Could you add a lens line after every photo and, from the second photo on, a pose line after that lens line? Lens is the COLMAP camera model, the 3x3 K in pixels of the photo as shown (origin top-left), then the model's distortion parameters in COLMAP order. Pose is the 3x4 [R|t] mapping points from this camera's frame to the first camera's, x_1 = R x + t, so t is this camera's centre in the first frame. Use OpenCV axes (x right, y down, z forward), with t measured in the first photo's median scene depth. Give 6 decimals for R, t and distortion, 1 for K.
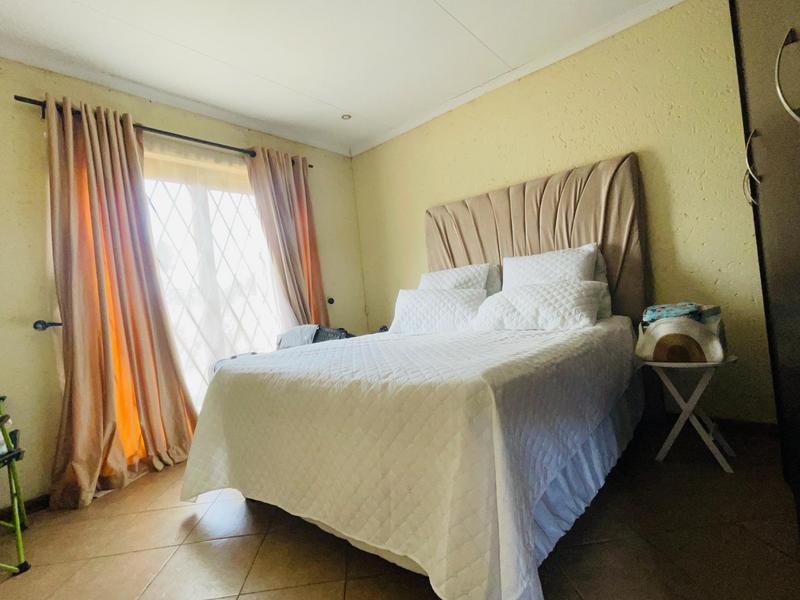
lens RADIAL K [[396.2, 0, 397.3], [0, 396.2, 302.7], [0, 0, 1]] dist [-0.002185, -0.000276]
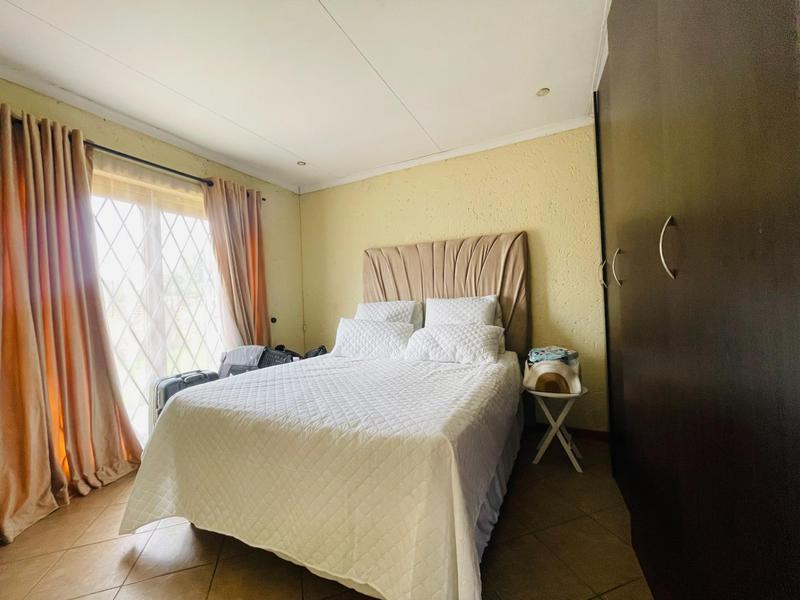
lens RADIAL K [[327.8, 0, 399.6], [0, 327.8, 300.9], [0, 0, 1]] dist [0.003158, -0.000512]
pose [[0.966750, 0.066489, 0.246928, -0.085478], [-0.061044, 0.997695, -0.029649, -0.080903], [-0.248330, 0.013590, 0.968580, 0.013685]]
